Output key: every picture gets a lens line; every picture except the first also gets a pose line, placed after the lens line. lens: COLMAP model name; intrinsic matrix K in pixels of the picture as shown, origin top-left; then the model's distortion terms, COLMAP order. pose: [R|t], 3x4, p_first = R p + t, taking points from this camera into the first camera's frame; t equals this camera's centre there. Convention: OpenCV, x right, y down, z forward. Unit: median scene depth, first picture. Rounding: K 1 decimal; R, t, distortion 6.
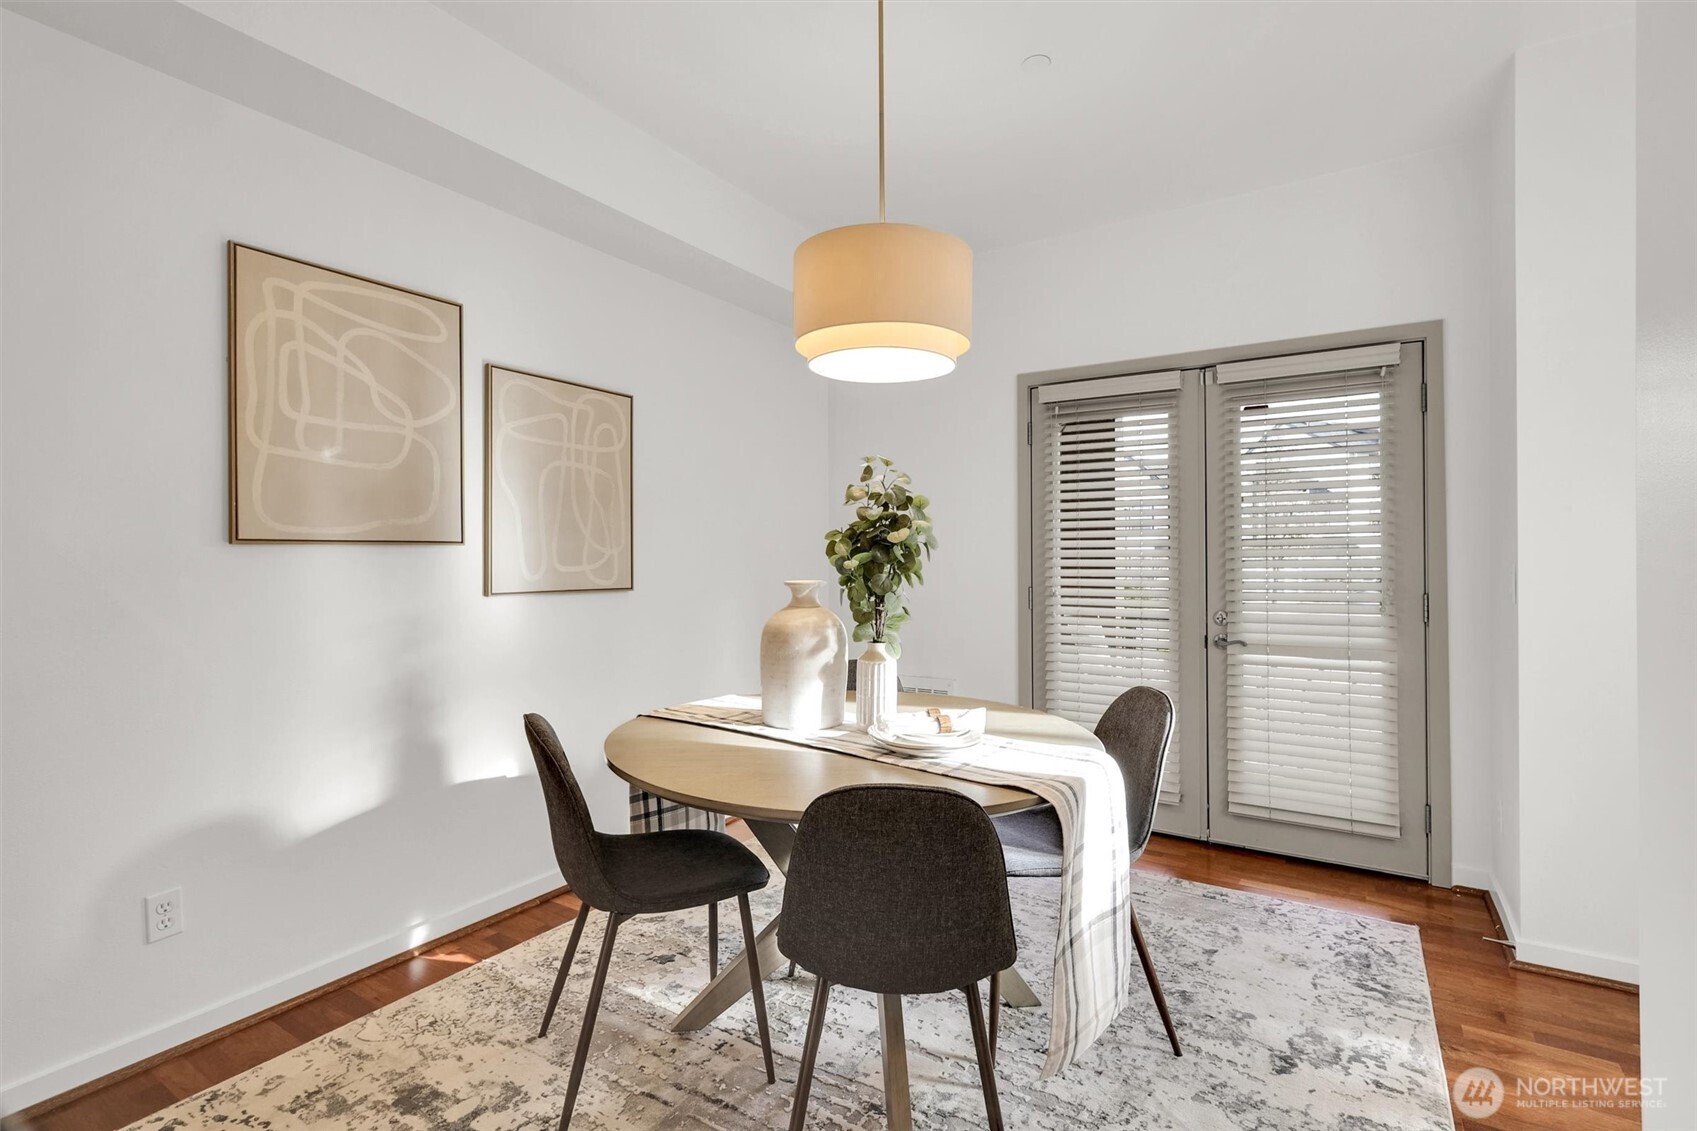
lens RADIAL K [[799.0, 0, 843.1], [0, 799.0, 560.5], [0, 0, 1]] dist [0.013567, 0.000542]
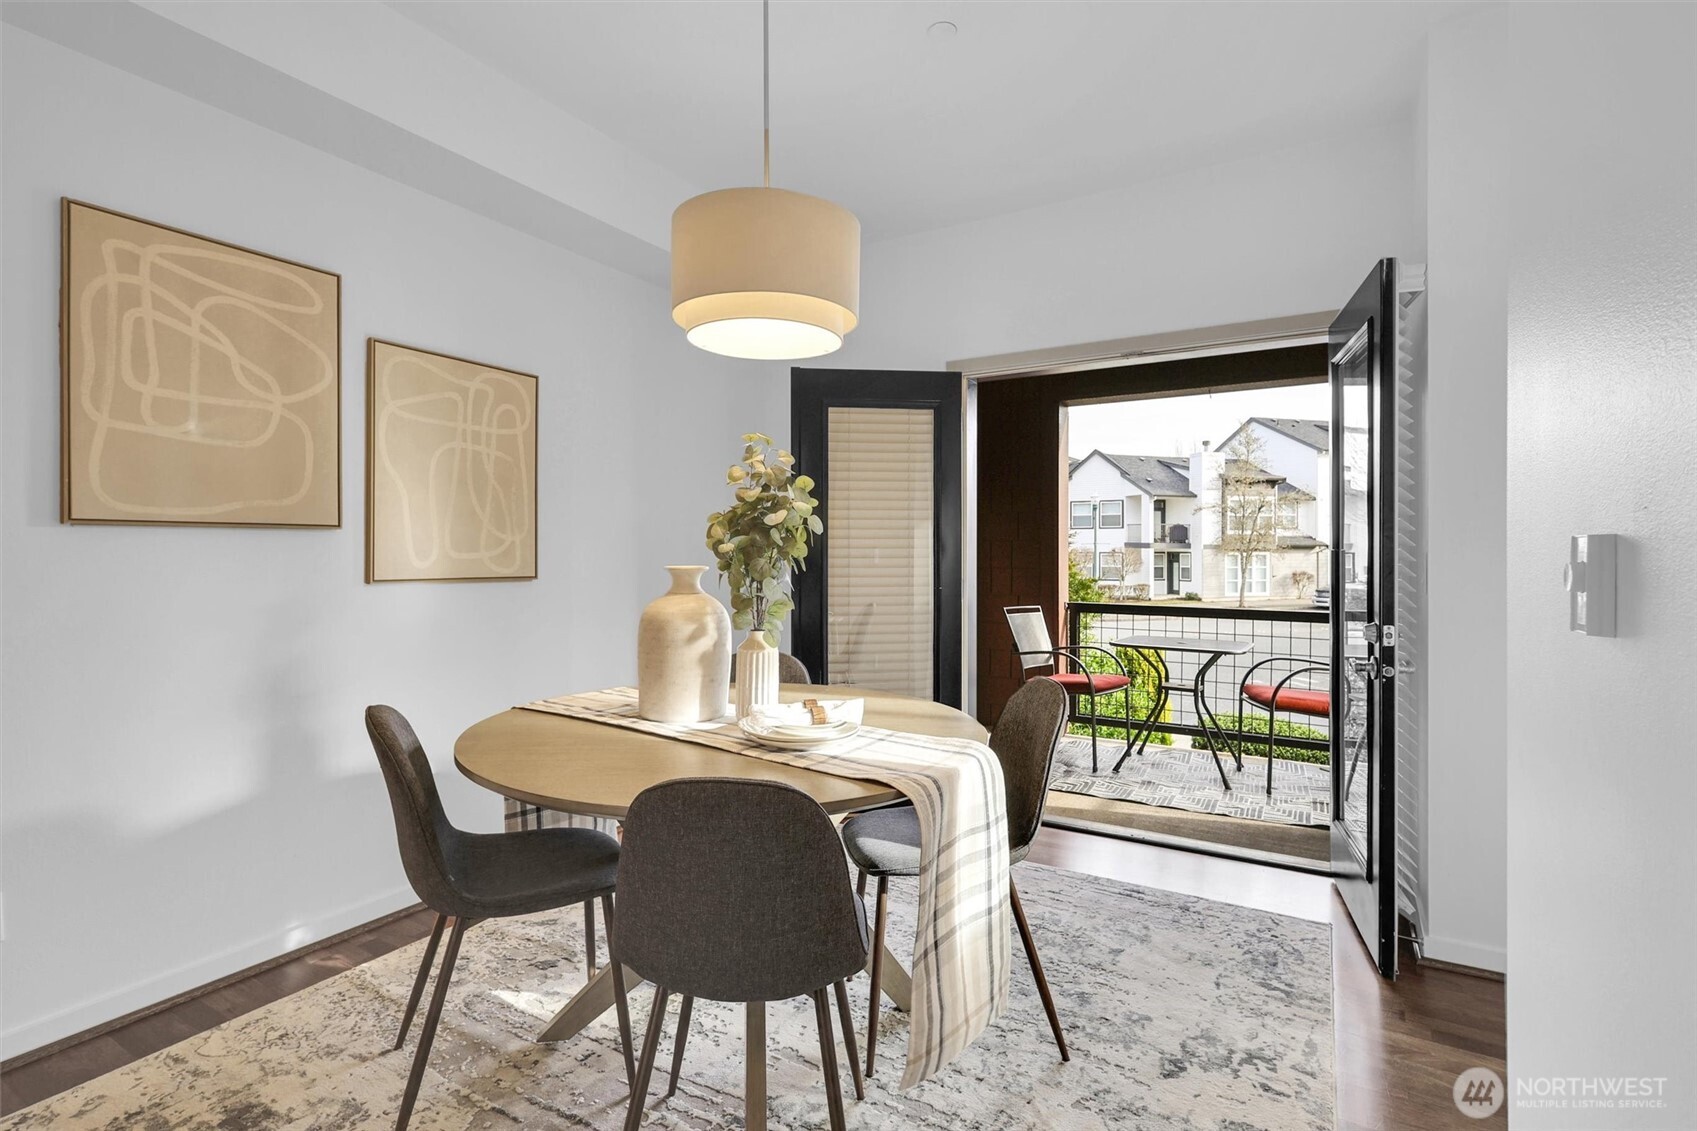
lens RADIAL K [[799.0, 0, 855.0], [0, 799.0, 561.8], [0, 0, 1]] dist [0.013567, 0.000542]
pose [[0.999756, 0.003161, 0.021863, 0.136356], [-0.003218, 0.999991, 0.002603, 0.018081], [-0.021854, -0.002672, 0.999758, 0.046746]]
